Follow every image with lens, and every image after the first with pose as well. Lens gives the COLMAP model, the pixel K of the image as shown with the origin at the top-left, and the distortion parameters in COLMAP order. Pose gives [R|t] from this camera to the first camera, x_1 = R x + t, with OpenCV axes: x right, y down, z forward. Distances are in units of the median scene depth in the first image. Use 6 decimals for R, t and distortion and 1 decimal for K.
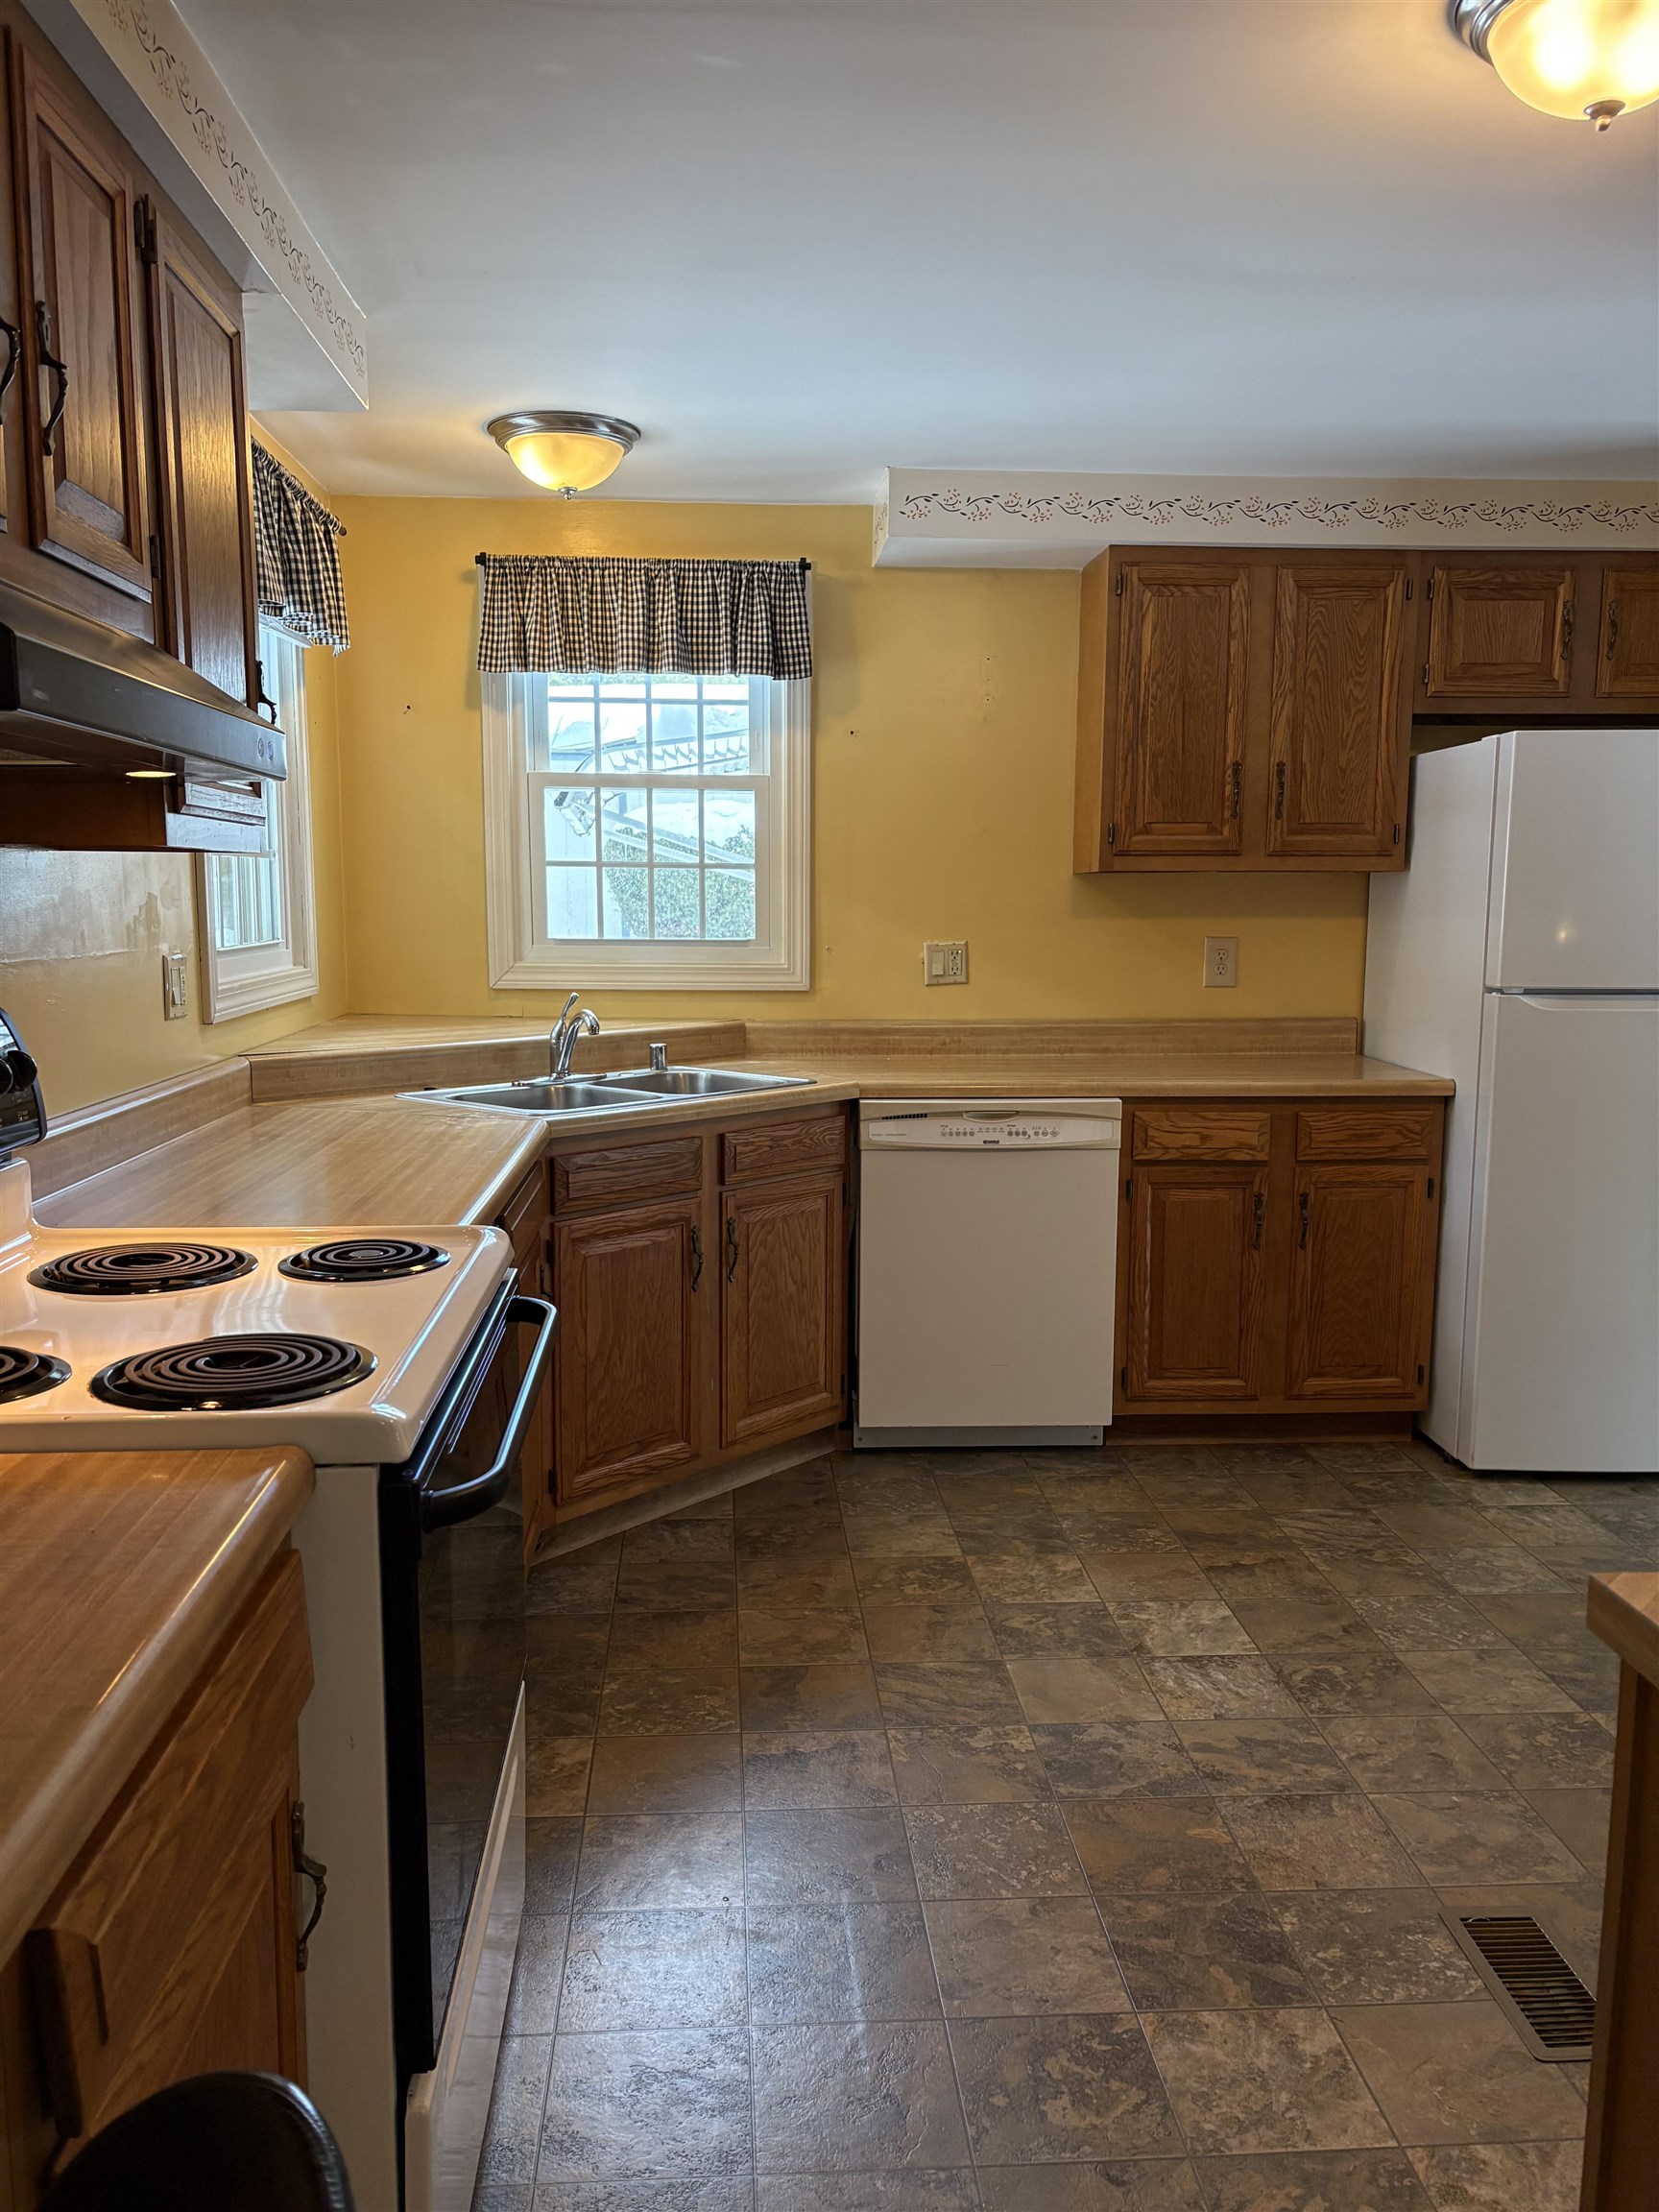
lens RADIAL K [[1663.7, 0, 817.1], [0, 1663.7, 1106.5], [0, 0, 1]] dist [0.028613, -0.012131]
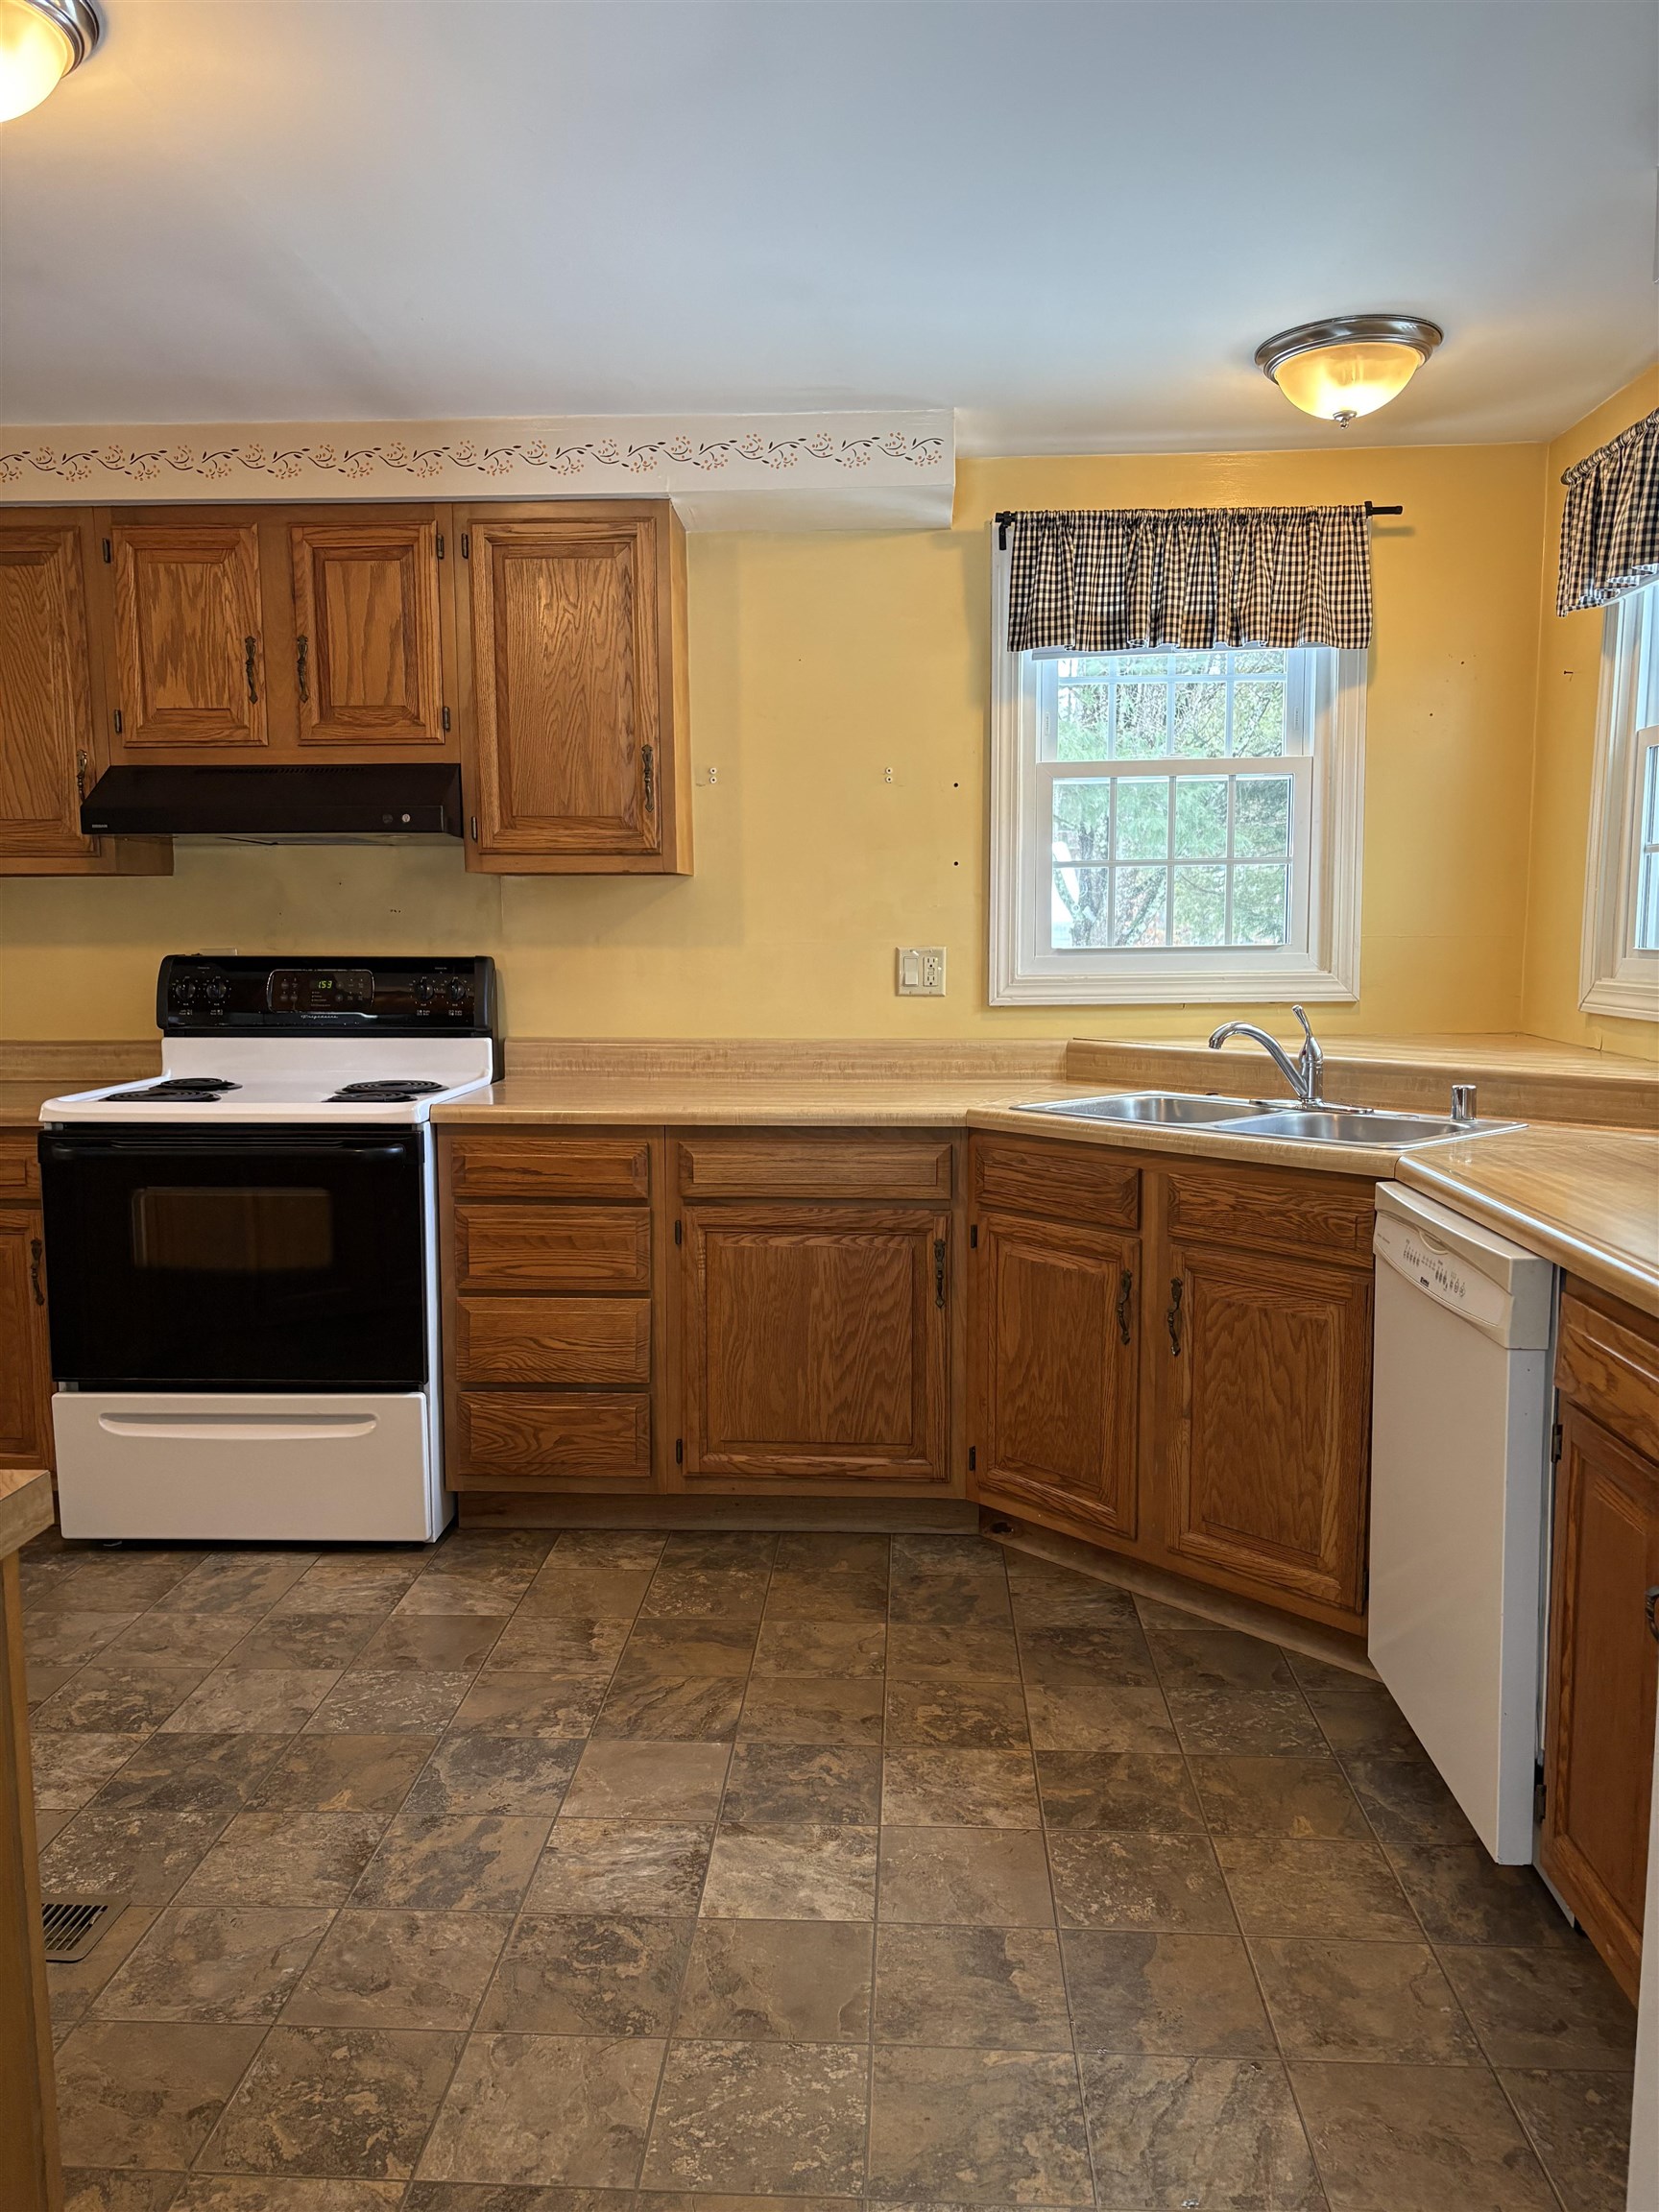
lens RADIAL K [[1663.7, 0, 821.9], [0, 1663.7, 1108.3], [0, 0, 1]] dist [0.028613, -0.012131]
pose [[-0.111627, 0.101958, -0.988506, 0.919287], [-0.124578, 0.985440, 0.115710, -0.106328], [0.985911, 0.136062, -0.097300, 1.050801]]
